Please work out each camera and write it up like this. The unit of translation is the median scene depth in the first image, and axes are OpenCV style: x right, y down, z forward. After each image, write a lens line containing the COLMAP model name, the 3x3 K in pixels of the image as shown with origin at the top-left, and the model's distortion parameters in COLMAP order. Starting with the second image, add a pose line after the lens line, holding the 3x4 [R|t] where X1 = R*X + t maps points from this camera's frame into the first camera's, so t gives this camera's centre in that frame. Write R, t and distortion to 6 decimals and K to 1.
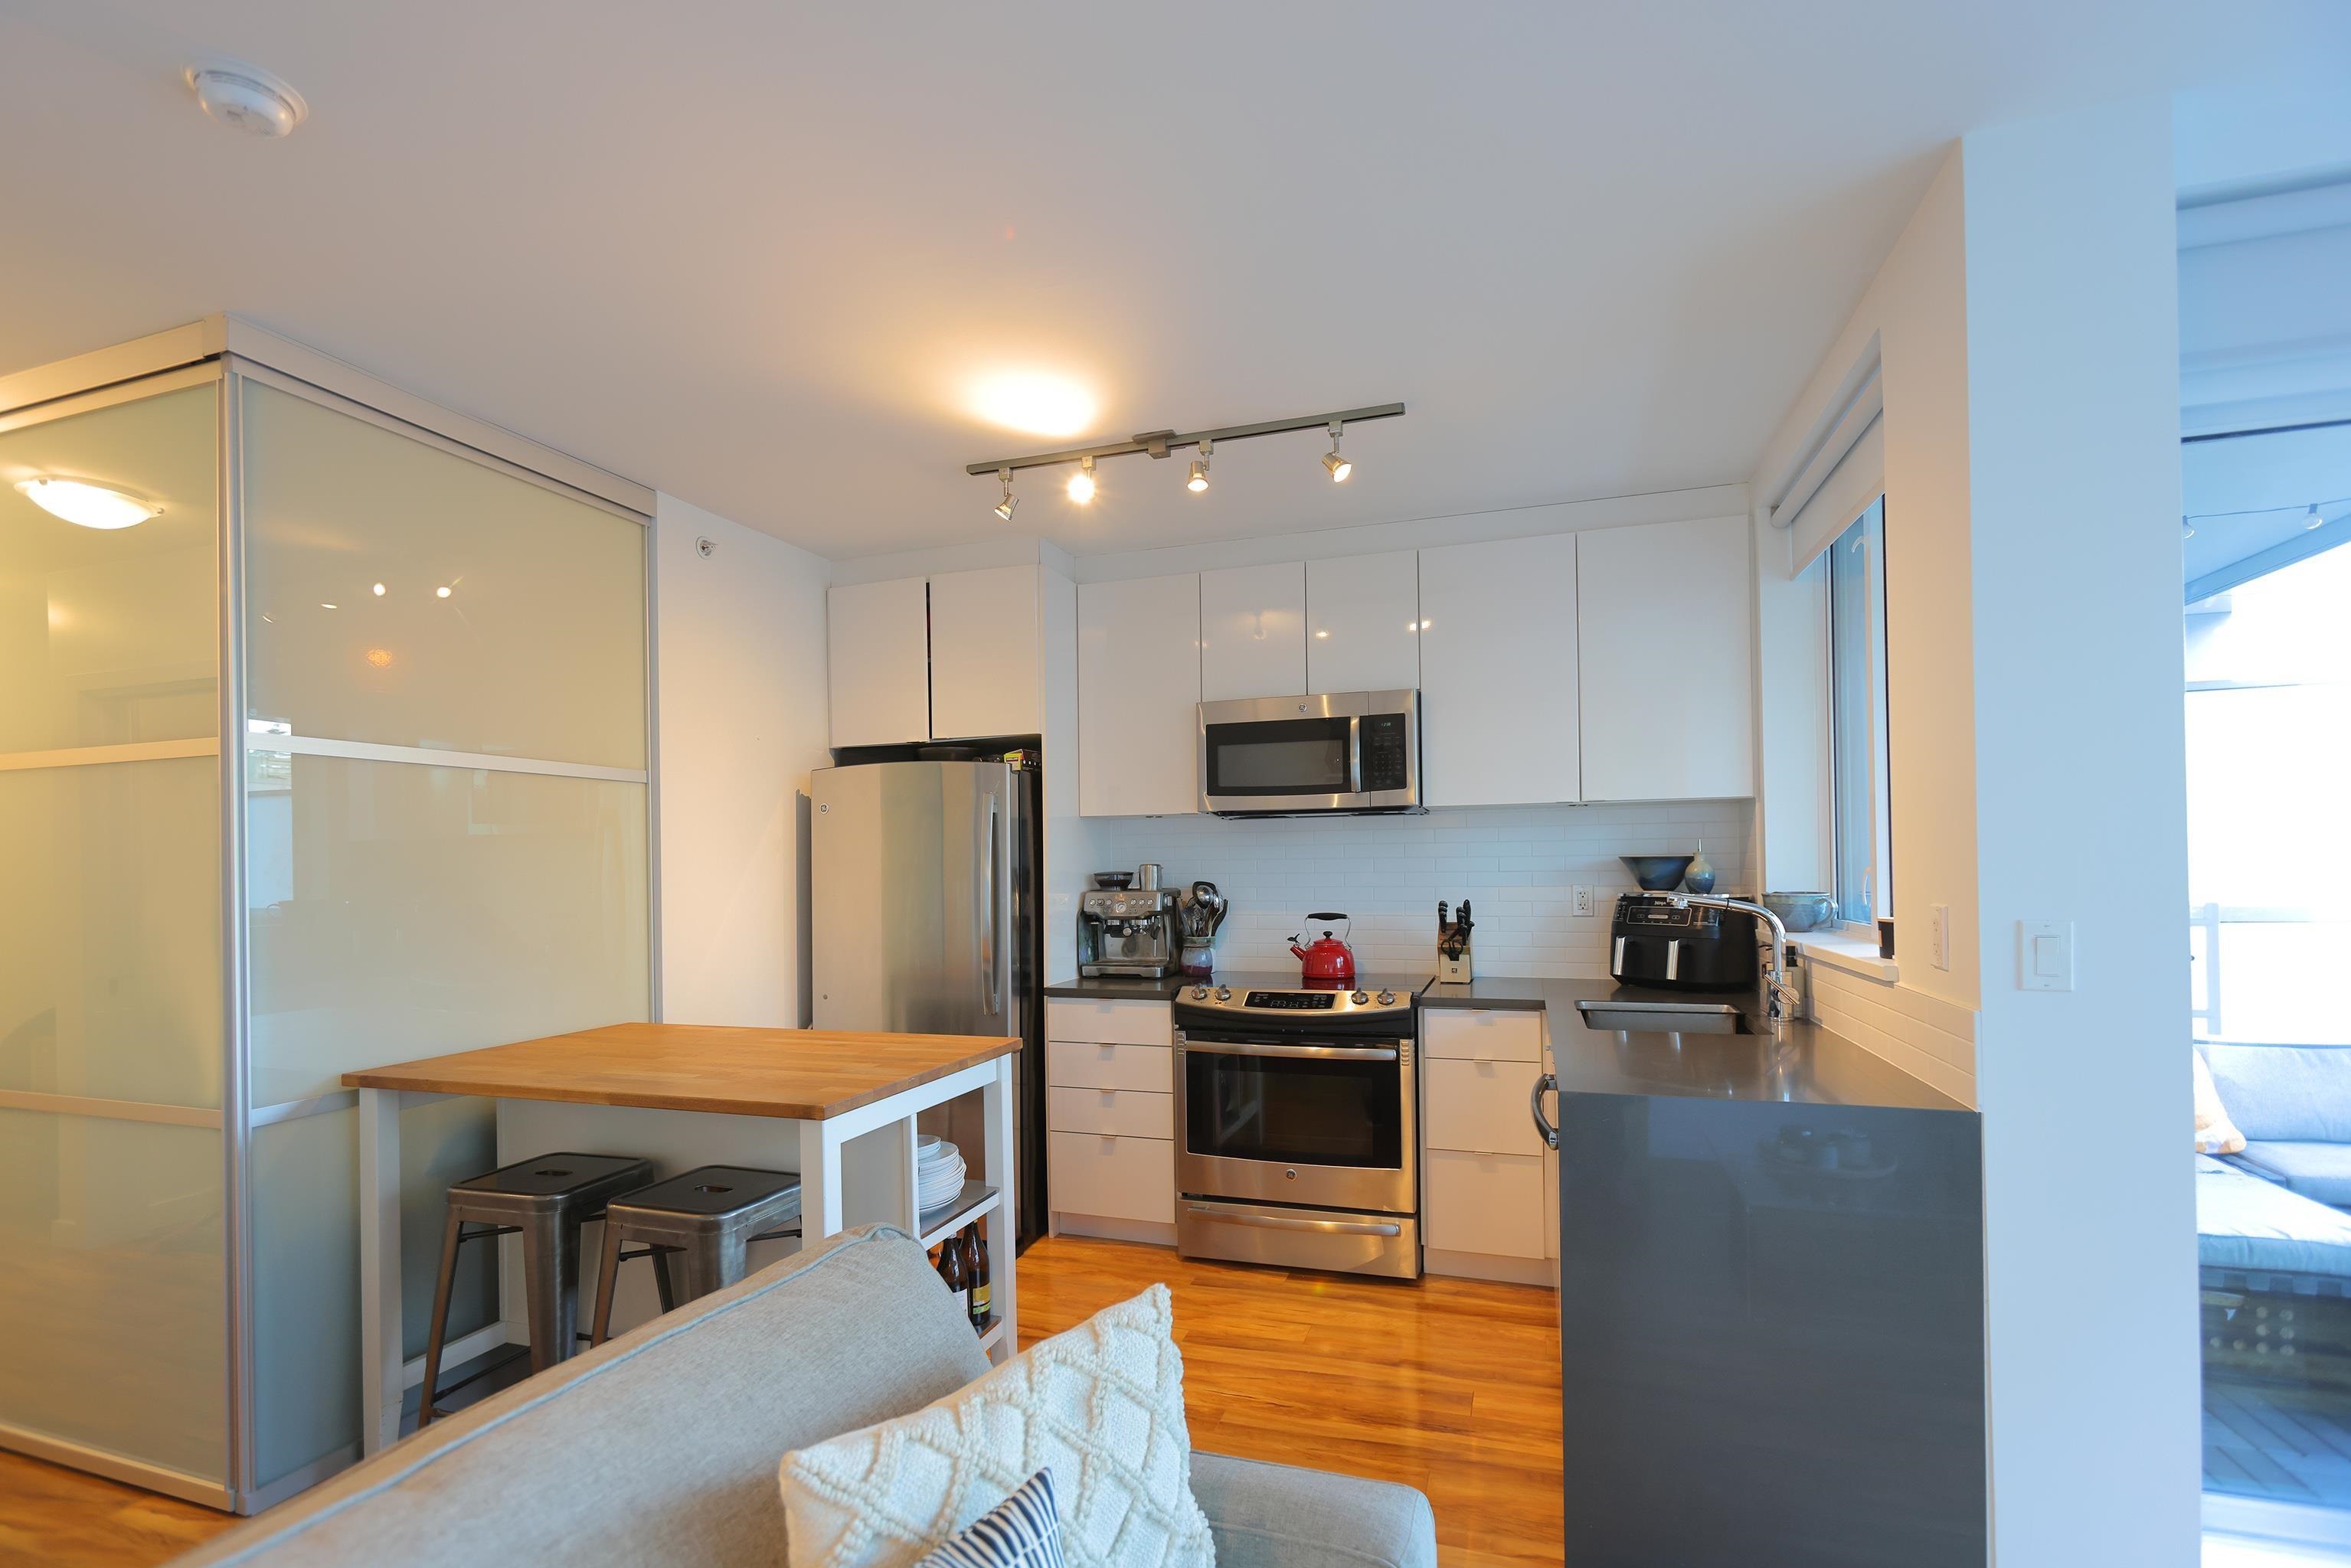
lens RADIAL K [[988.2, 0, 1170.8], [0, 988.2, 872.0], [0, 0, 1]] dist [0.000626, 0.000059]
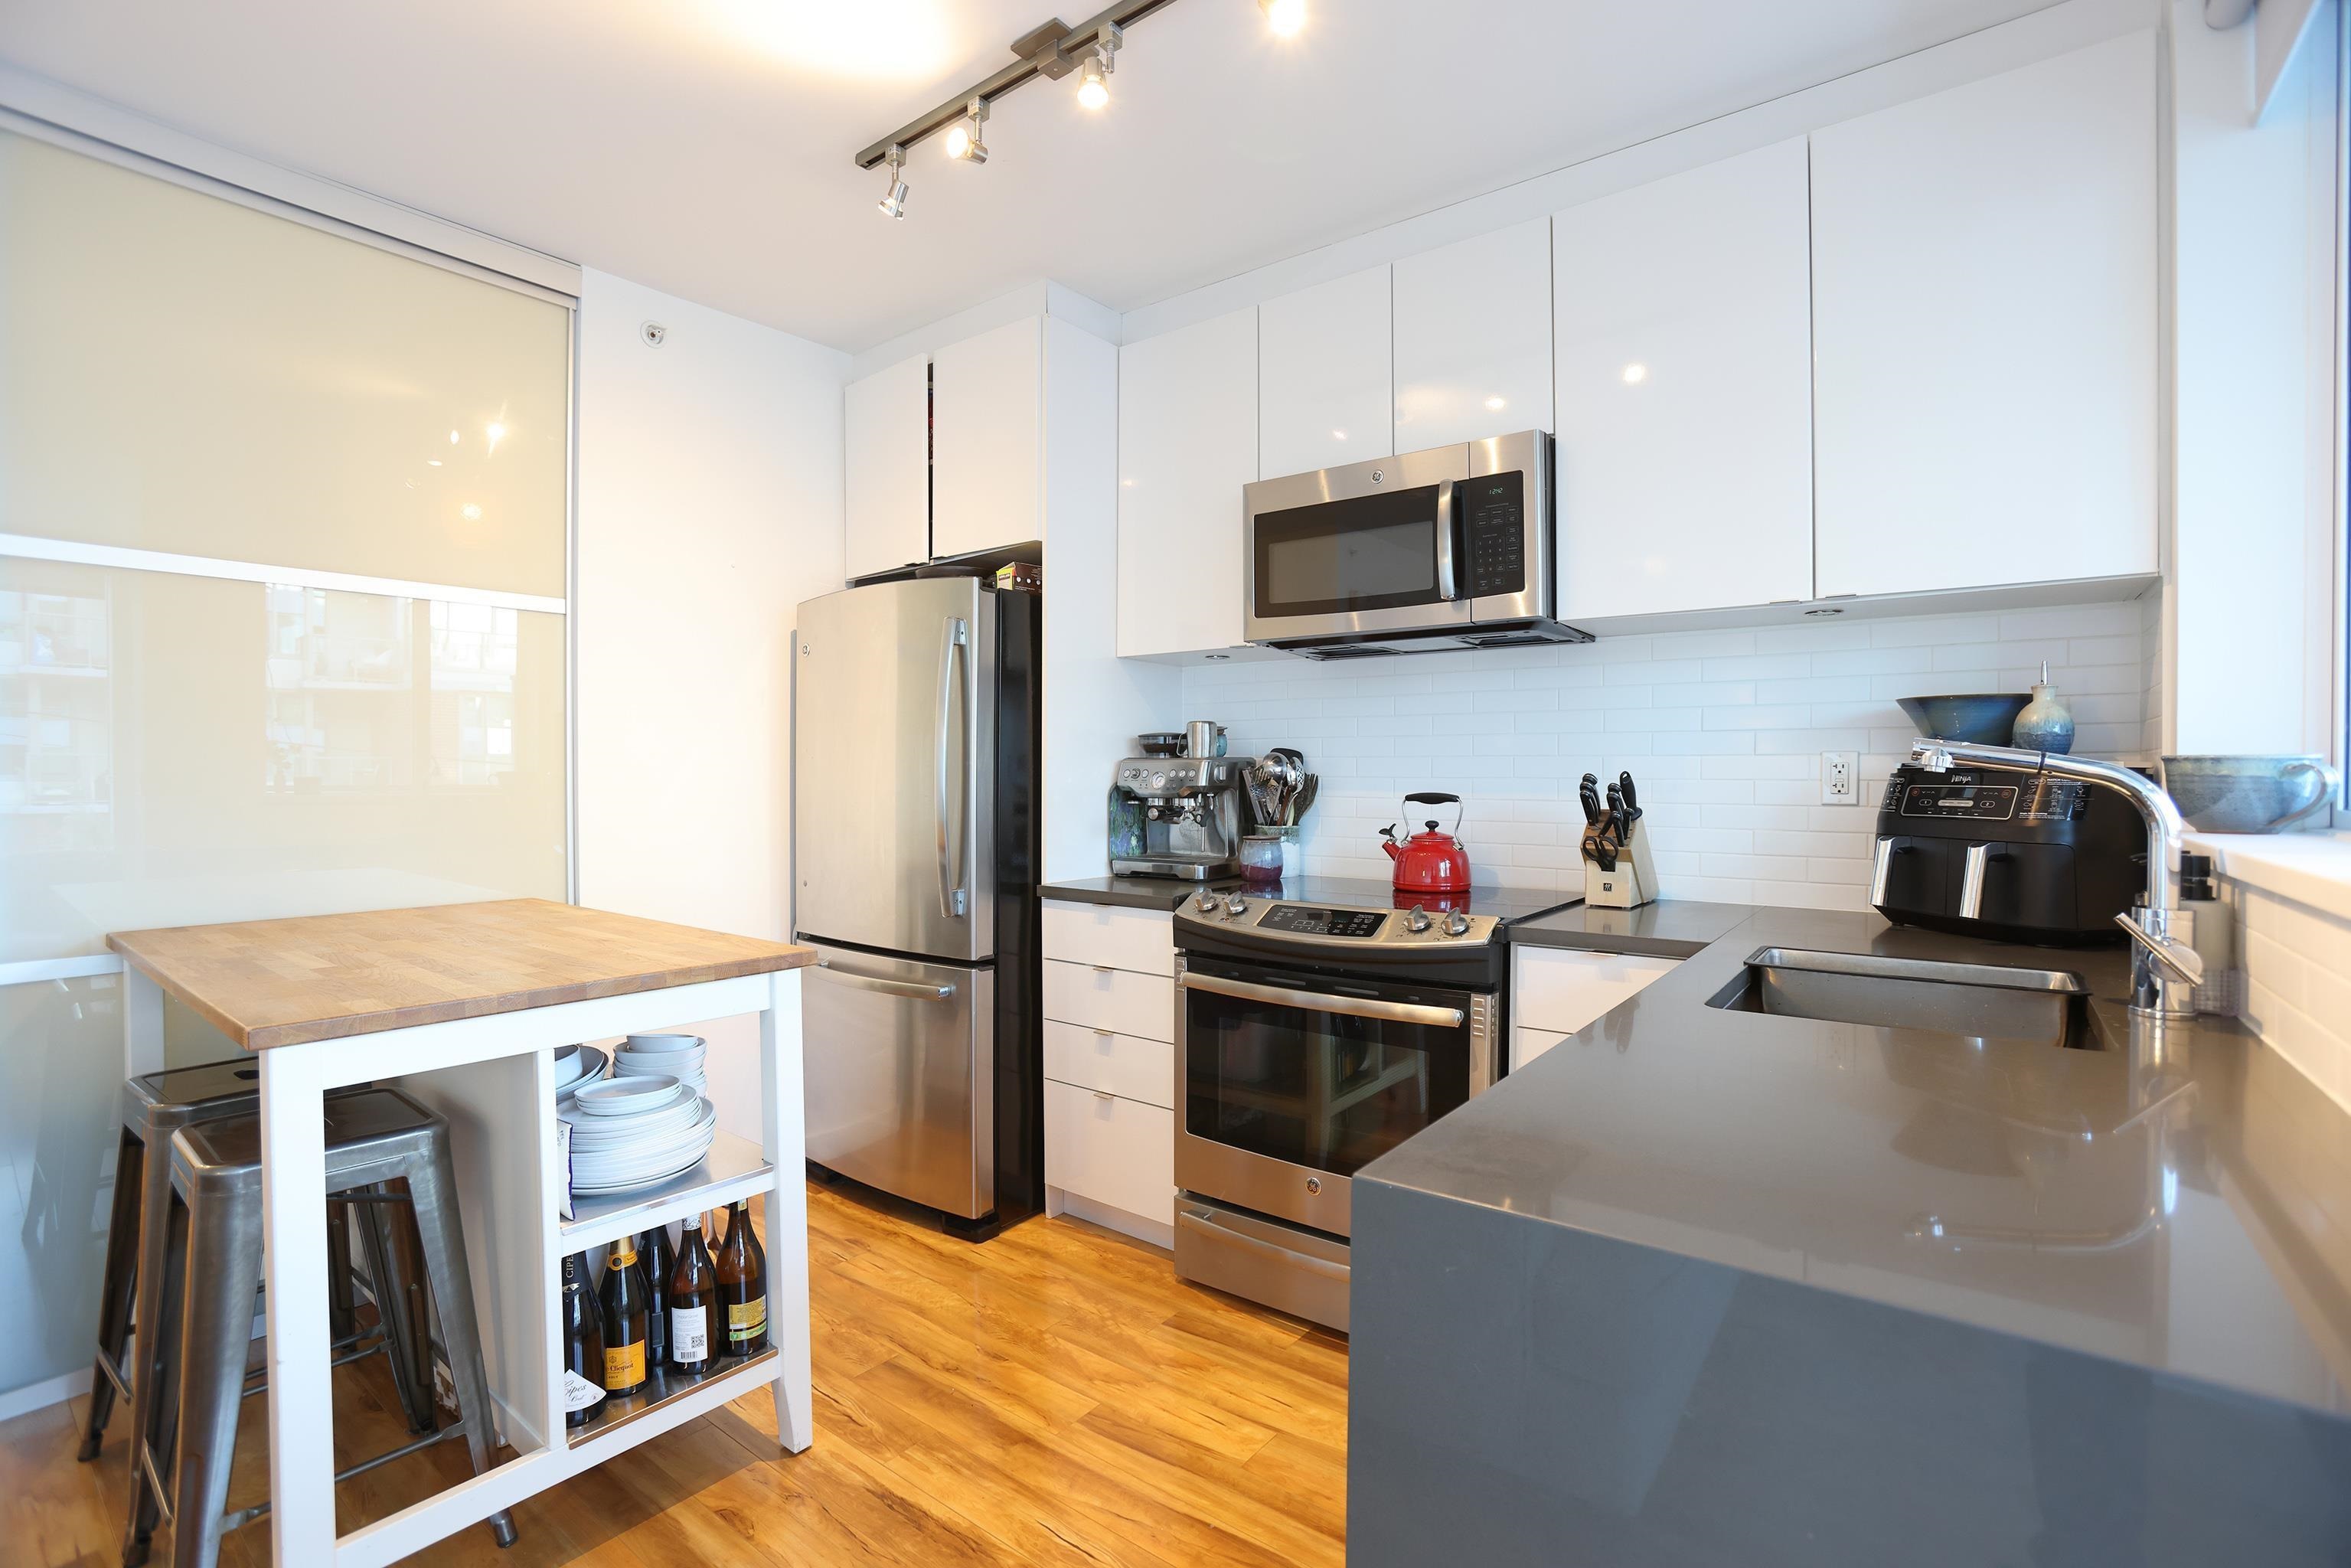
lens RADIAL K [[1086.2, 0, 1175.5], [0, 1086.2, 784.0], [0, 0, 1]] dist [-0.079183, 0.040116]
pose [[0.956359, 0.021131, -0.291431, 0.221684], [-0.017562, 0.999735, 0.014859, 0.030031], [0.291668, -0.009092, 0.956477, 0.280013]]
